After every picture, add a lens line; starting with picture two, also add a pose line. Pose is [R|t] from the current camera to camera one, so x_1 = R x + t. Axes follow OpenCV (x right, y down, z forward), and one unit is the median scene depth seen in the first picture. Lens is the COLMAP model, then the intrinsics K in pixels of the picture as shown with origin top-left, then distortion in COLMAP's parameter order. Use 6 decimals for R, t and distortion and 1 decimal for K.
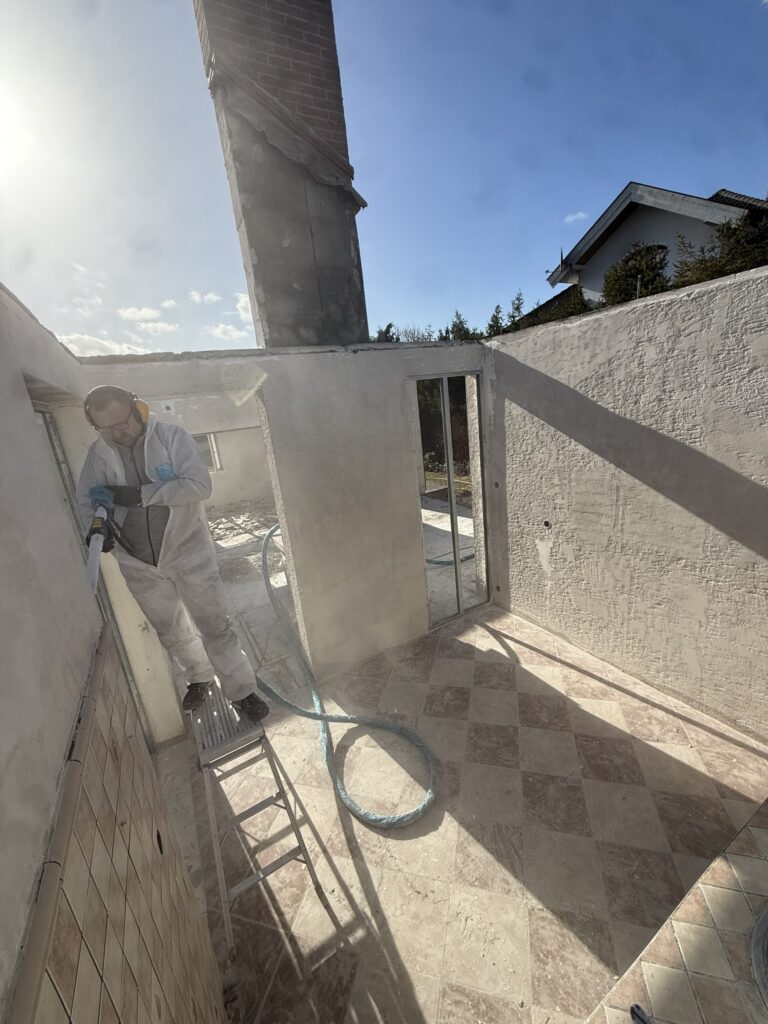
lens RADIAL K [[403.1, 0, 384.0], [0, 403.1, 512.0], [0, 0, 1]] dist [0.000180, 0.000011]
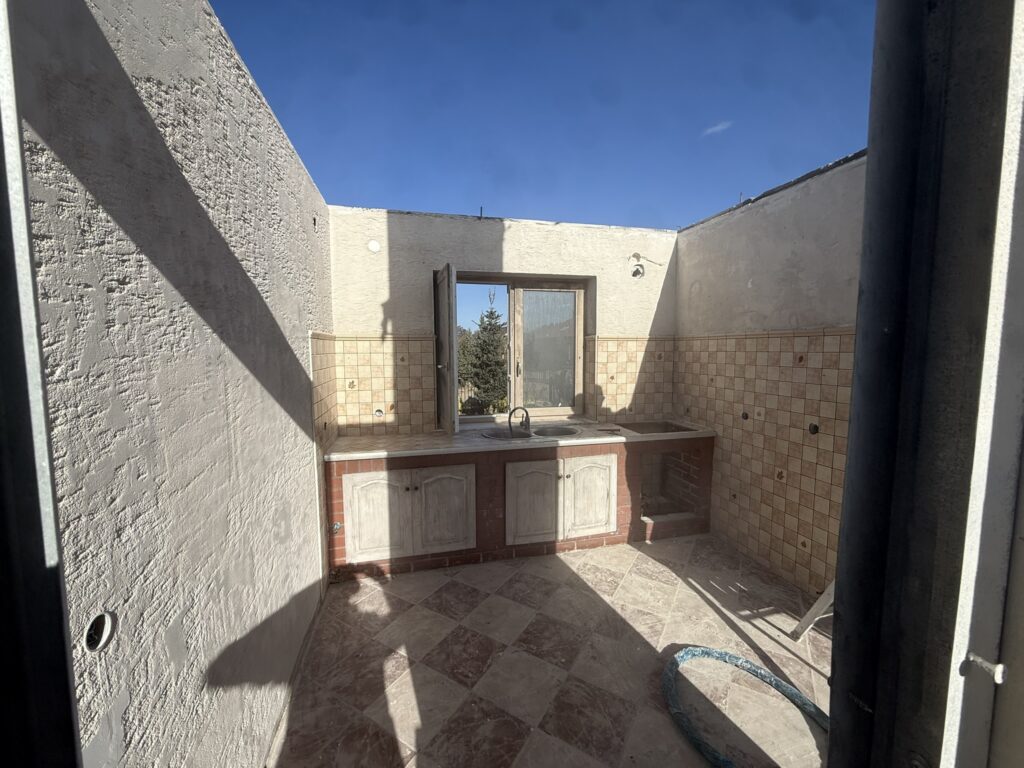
lens RADIAL K [[403.1, 0, 509.8], [0, 403.1, 383.5], [0, 0, 1]] dist [0.000180, 0.000011]
pose [[-0.954267, 0.096743, 0.282868, 0.202135], [0.185011, 0.934342, 0.304592, -0.202716], [-0.234829, 0.342996, -0.909511, 1.901263]]
